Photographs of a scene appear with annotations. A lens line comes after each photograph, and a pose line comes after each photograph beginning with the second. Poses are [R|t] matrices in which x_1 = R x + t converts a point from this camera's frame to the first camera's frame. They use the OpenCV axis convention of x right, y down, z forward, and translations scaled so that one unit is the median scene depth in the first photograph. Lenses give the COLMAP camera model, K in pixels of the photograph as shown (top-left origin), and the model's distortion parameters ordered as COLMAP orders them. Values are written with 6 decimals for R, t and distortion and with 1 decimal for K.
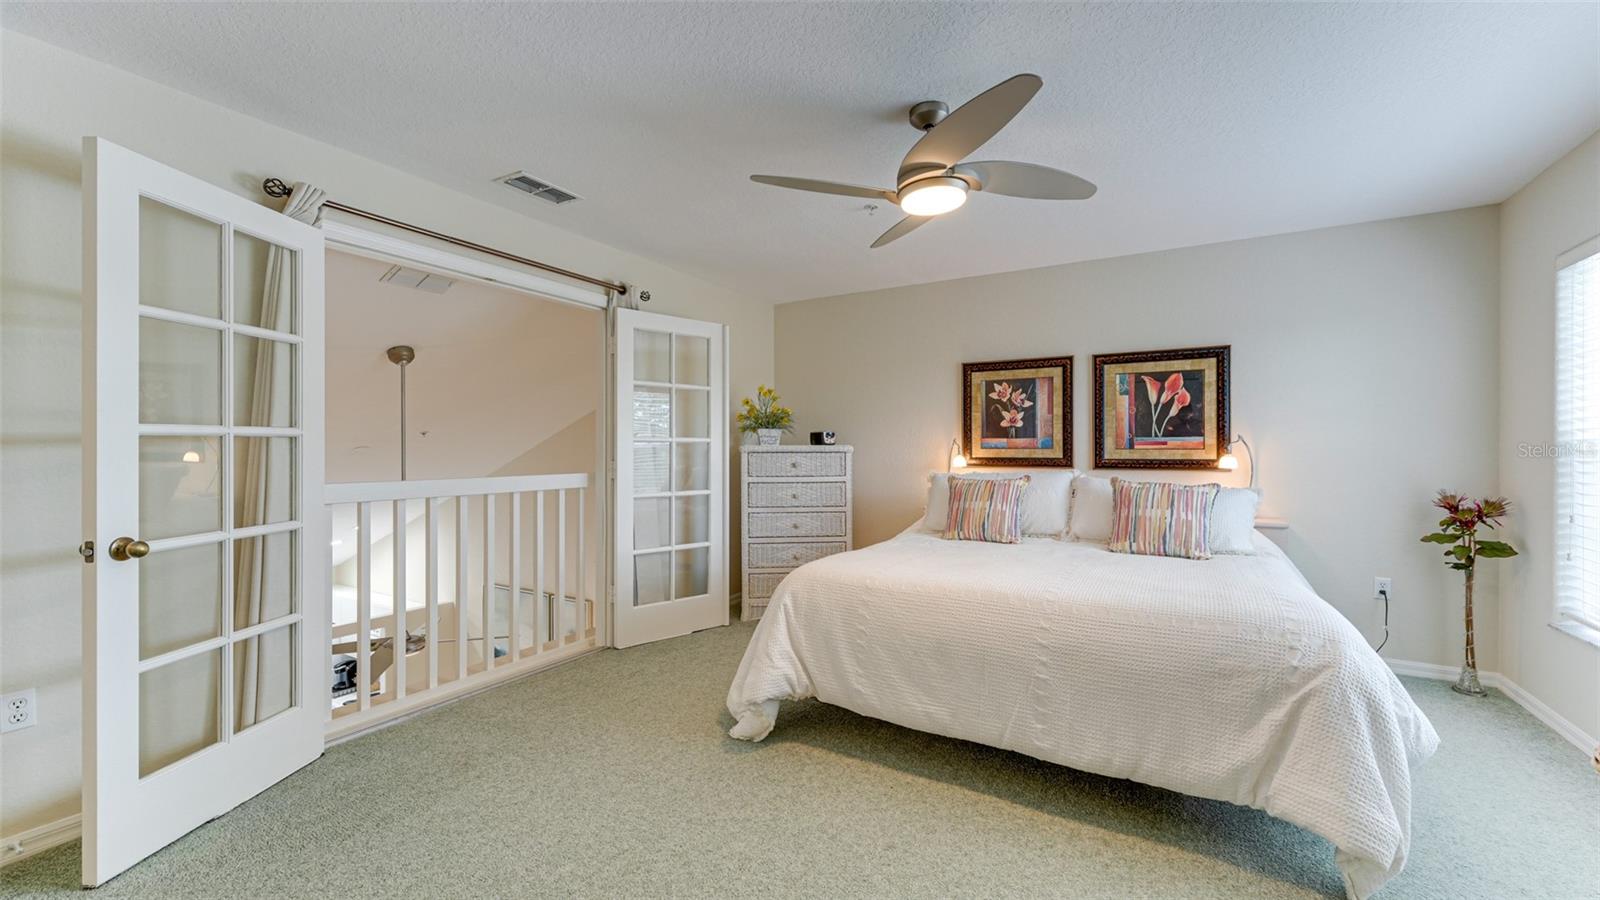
lens RADIAL K [[656.4, 0, 812.1], [0, 656.4, 456.5], [0, 0, 1]] dist [0.001368, 0.000535]
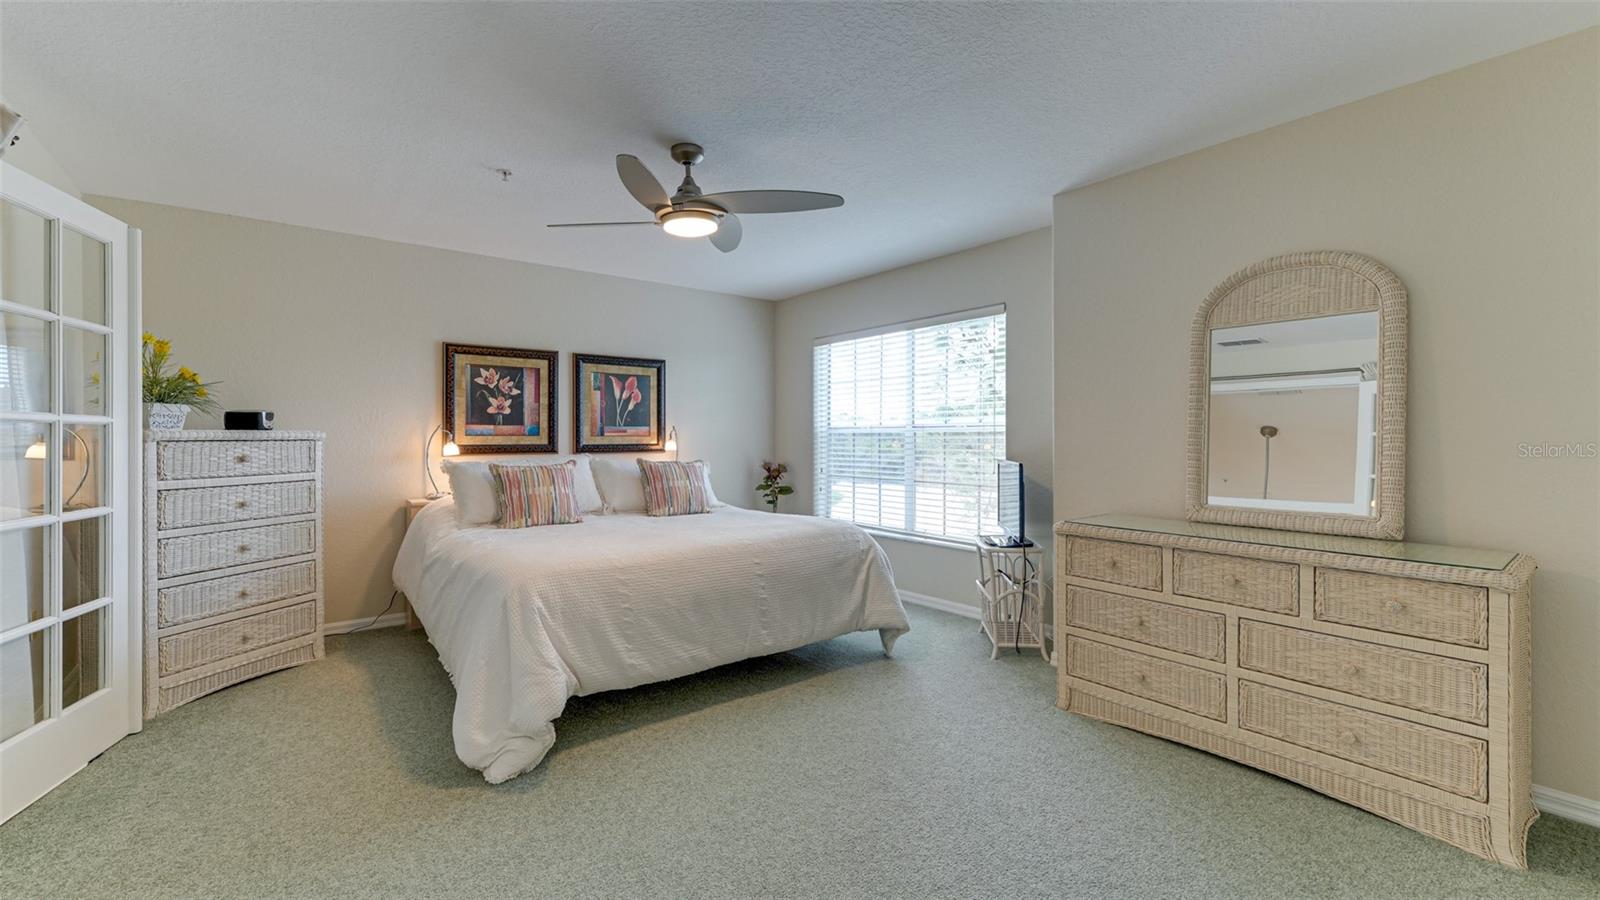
lens RADIAL K [[656.4, 0, 816.3], [0, 656.4, 440.3], [0, 0, 1]] dist [0.001368, 0.000535]
pose [[0.338222, -0.004952, 0.941053, -0.487903], [0.013094, 0.999914, 0.000556, 0.000924], [-0.940975, 0.012134, 0.338258, 0.217498]]
